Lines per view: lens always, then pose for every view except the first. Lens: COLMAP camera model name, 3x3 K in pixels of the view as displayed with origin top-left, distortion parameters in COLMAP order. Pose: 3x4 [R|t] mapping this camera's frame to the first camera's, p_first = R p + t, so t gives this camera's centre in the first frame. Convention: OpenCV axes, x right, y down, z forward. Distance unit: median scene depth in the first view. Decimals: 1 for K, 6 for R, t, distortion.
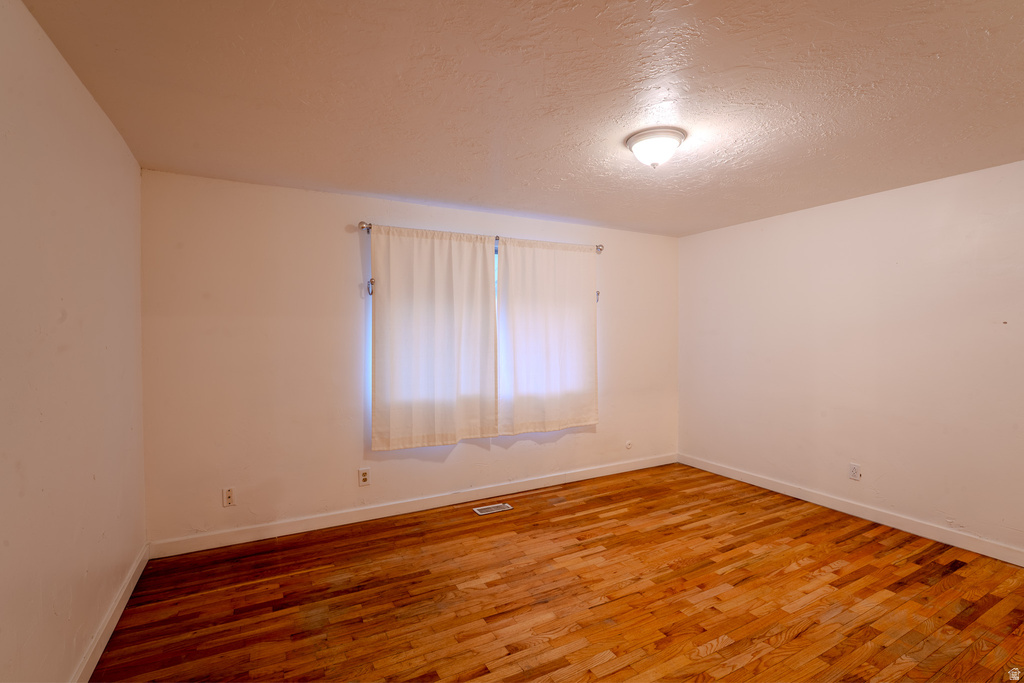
lens RADIAL K [[466.4, 0, 512.0], [0, 466.4, 341.5], [0, 0, 1]] dist [-0.016515, 0.001151]
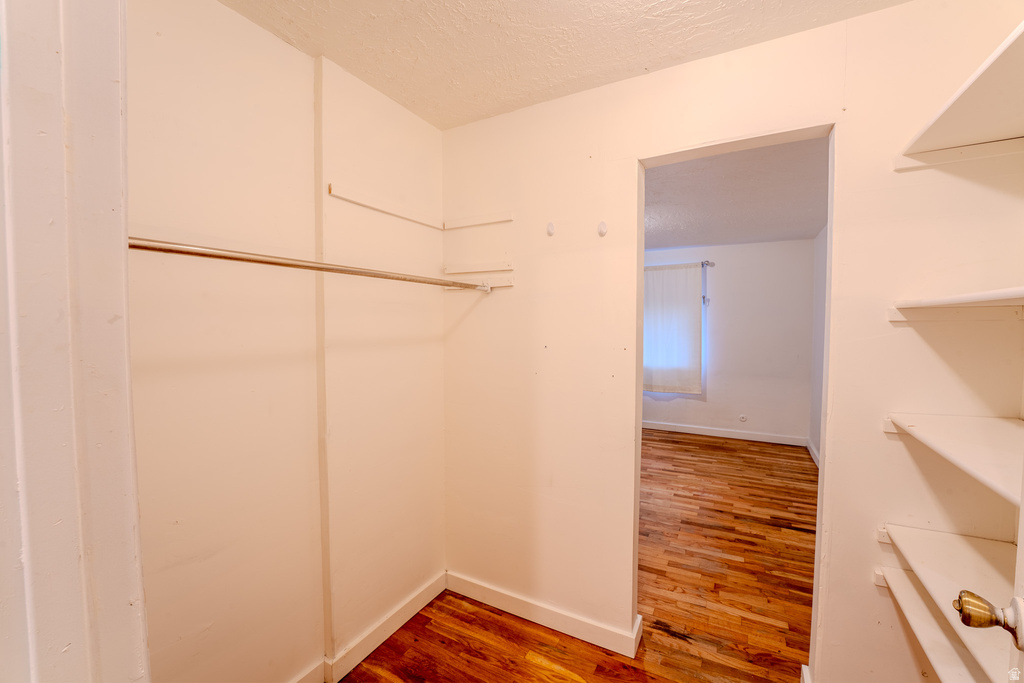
lens RADIAL K [[414.7, 0, 512.0], [0, 414.7, 341.5], [0, 0, 1]] dist [-0.037586, 0.008671]
pose [[0.540698, 0.036487, -0.840425, 1.116631], [-0.014520, 0.999315, 0.034044, -0.012407], [0.841091, -0.006205, 0.540858, -0.138921]]
